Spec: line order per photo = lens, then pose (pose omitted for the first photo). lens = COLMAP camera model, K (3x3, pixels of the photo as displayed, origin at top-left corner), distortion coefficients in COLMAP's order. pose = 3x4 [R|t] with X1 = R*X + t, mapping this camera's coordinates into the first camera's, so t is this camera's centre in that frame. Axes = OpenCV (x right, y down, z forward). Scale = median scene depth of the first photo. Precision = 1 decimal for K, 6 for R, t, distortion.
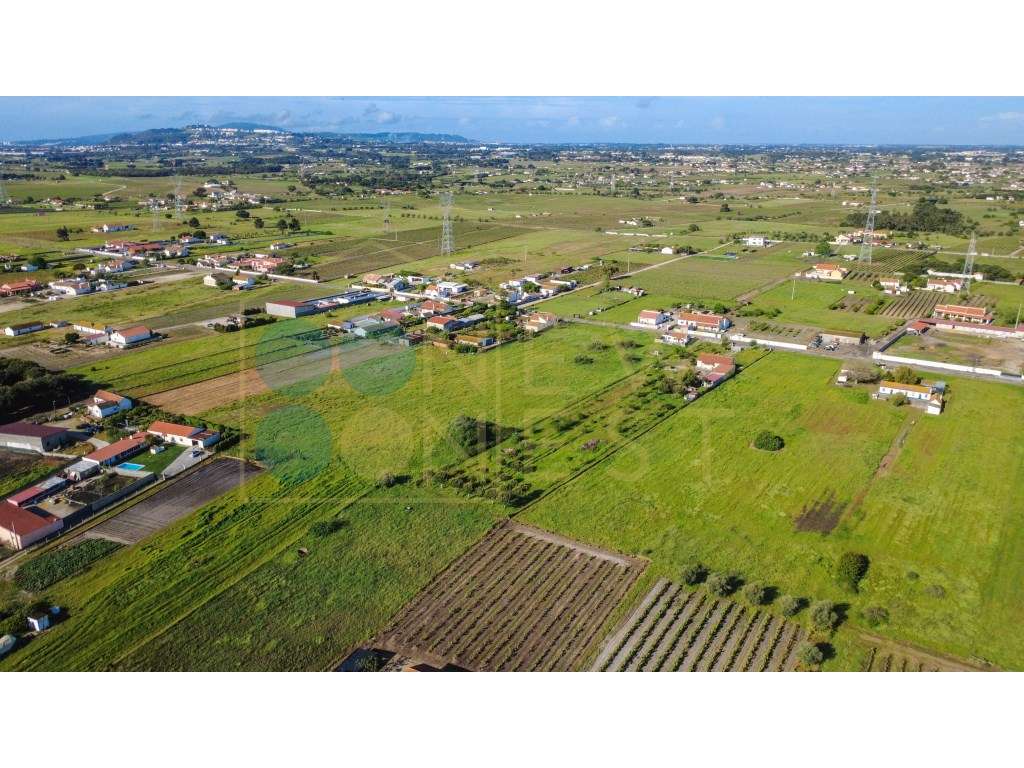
lens RADIAL K [[744.0, 0, 512.0], [0, 744.0, 384.0], [0, 0, 1]] dist [0.000396, 0.000647]
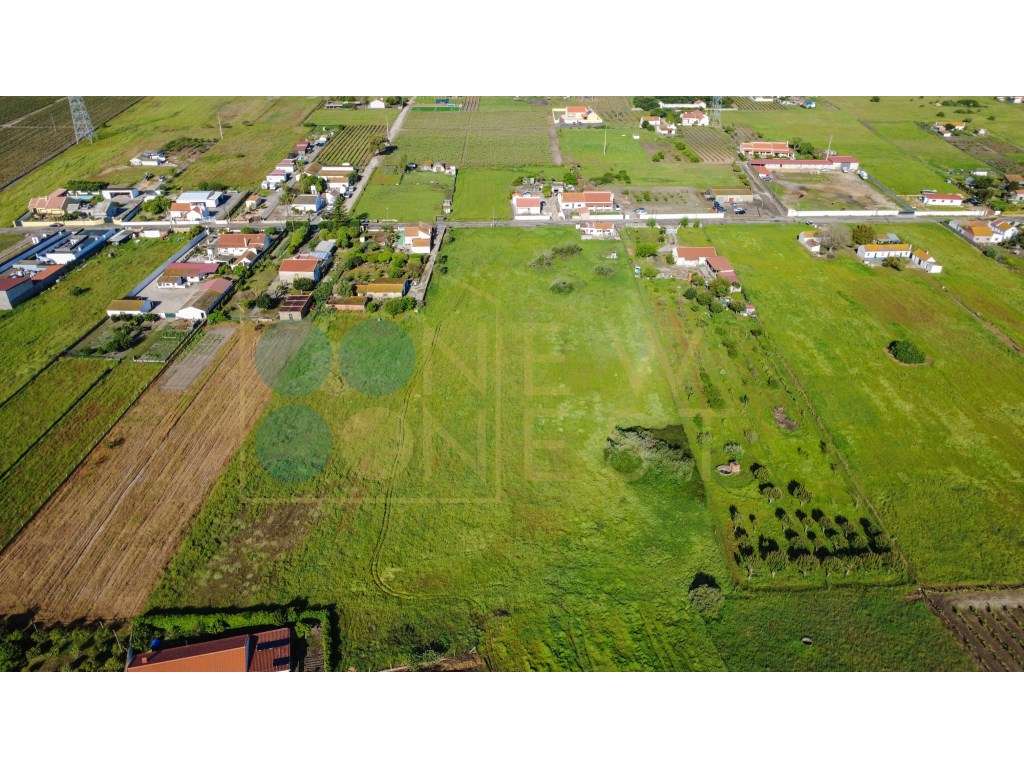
lens RADIAL K [[744.0, 0, 512.0], [0, 744.0, 384.0], [0, 0, 1]] dist [0.000396, 0.000647]
pose [[0.811145, -0.288633, 0.508660, -0.365755], [0.175350, 0.949746, 0.259297, -0.146570], [-0.557939, -0.121134, 0.820993, 0.408121]]
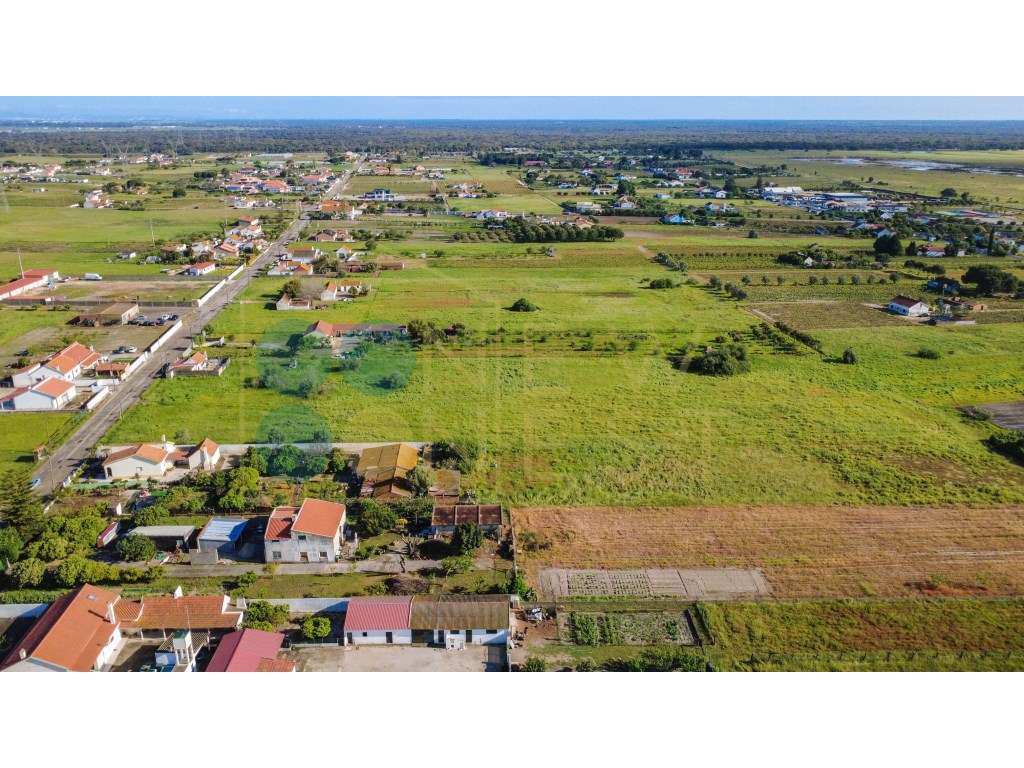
lens RADIAL K [[791.3, 0, 510.8], [0, 791.3, 383.9], [0, 0, 1]] dist [0.002463, -0.004356]
pose [[-0.633555, -0.247756, 0.732956, -0.467035], [0.237931, 0.839044, 0.489280, -0.342500], [-0.736204, 0.484379, -0.472632, 1.276348]]
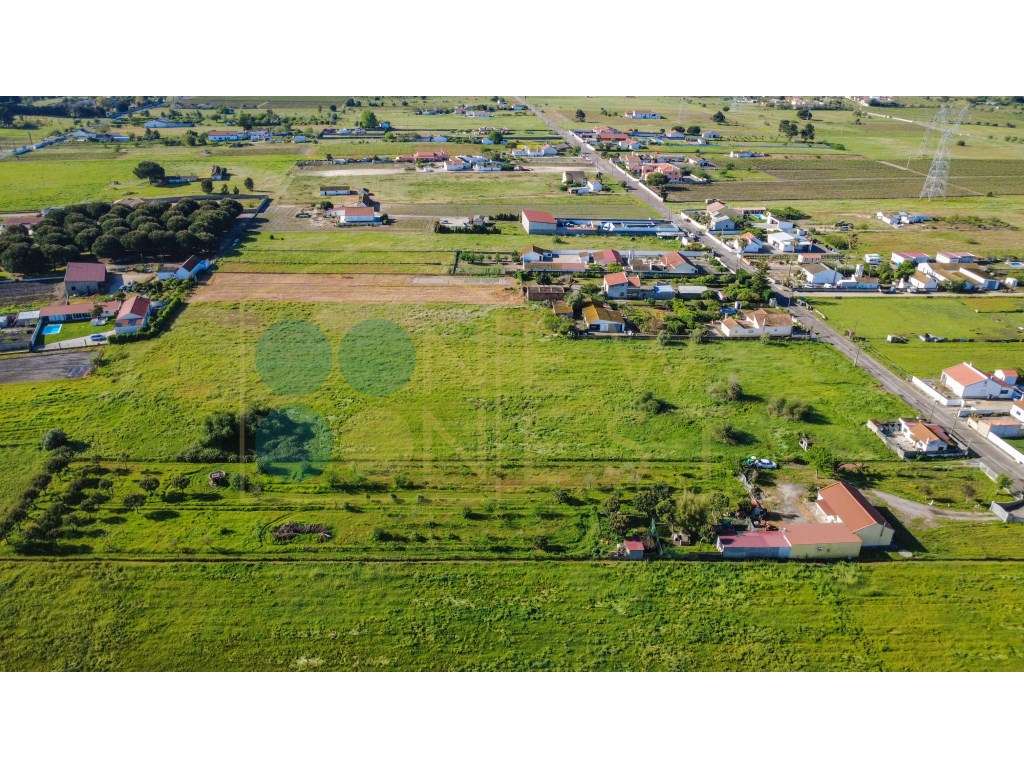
lens RADIAL K [[766.7, 0, 512.1], [0, 766.7, 380.9], [0, 0, 1]] dist [0.000551, -0.000126]
pose [[0.620784, 0.341398, -0.705744, 0.448247], [-0.262115, 0.938783, 0.223568, -0.155283], [0.738866, 0.046198, 0.672267, 0.541279]]
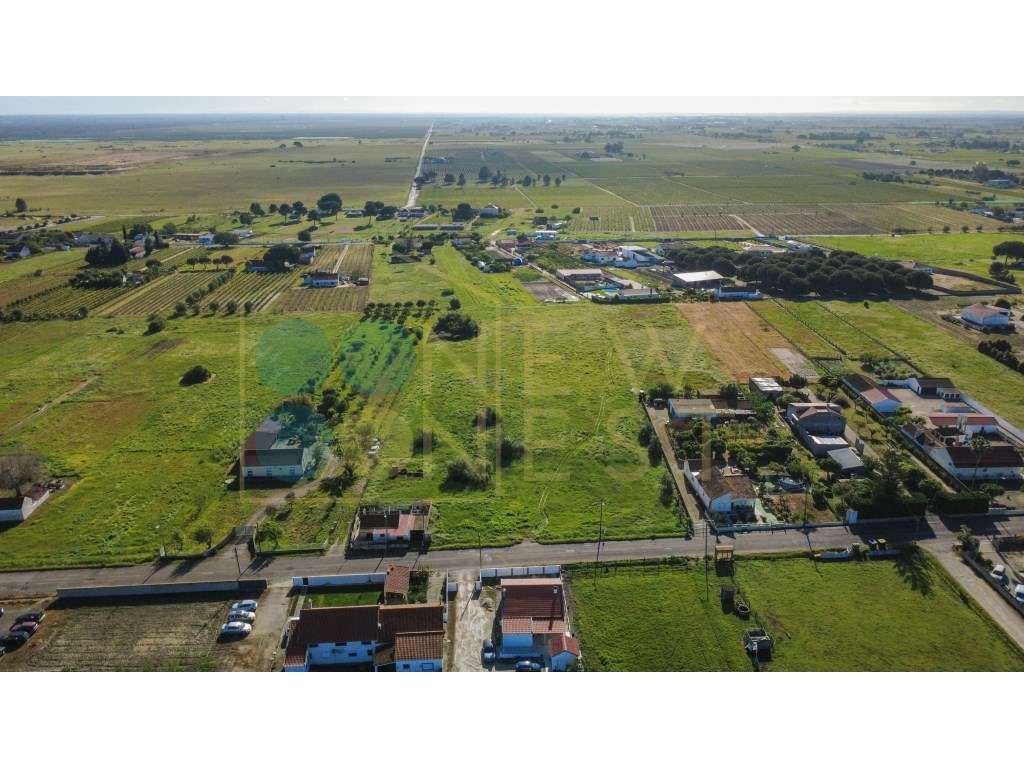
lens RADIAL K [[791.3, 0, 510.8], [0, 791.3, 383.9], [0, 0, 1]] dist [0.002463, -0.004356]
pose [[-0.808297, 0.196177, -0.555132, 0.453025], [-0.176924, 0.818353, 0.546806, -0.432298], [0.561564, 0.540198, -0.626763, 1.448798]]
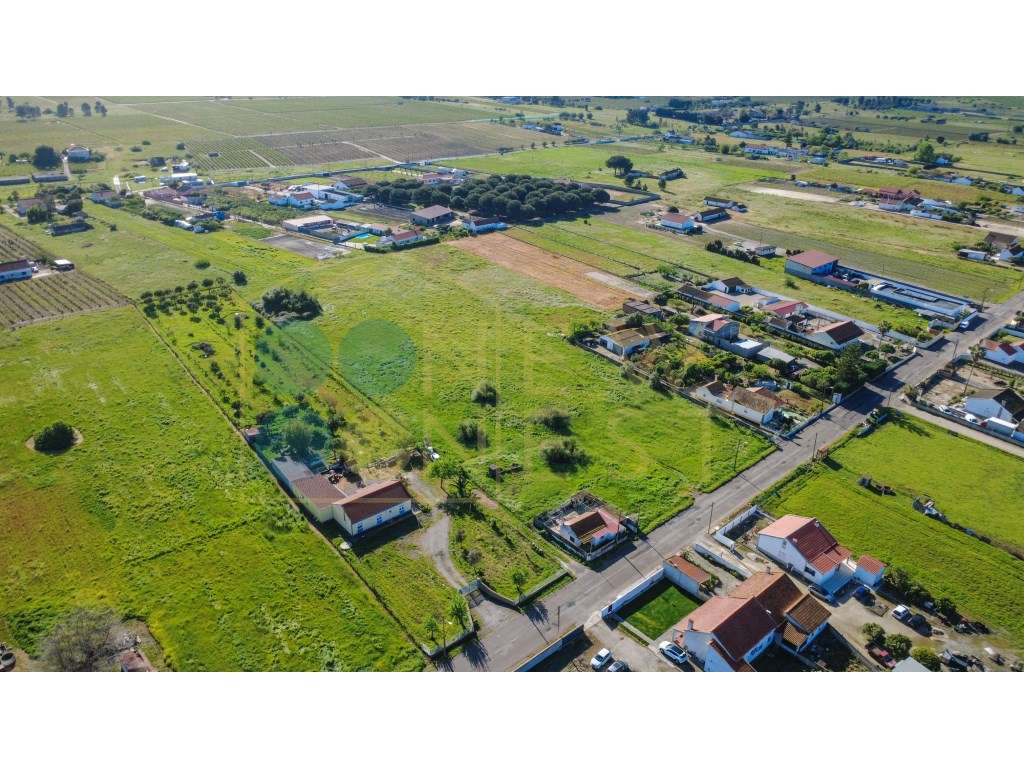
lens RADIAL K [[744.0, 0, 512.0], [0, 744.0, 384.0], [0, 0, 1]] dist [0.000396, 0.000647]
pose [[-0.277377, 0.408957, -0.869377, 0.634648], [-0.322476, 0.812760, 0.485211, -0.352563], [0.905026, 0.414939, -0.093562, 1.103247]]
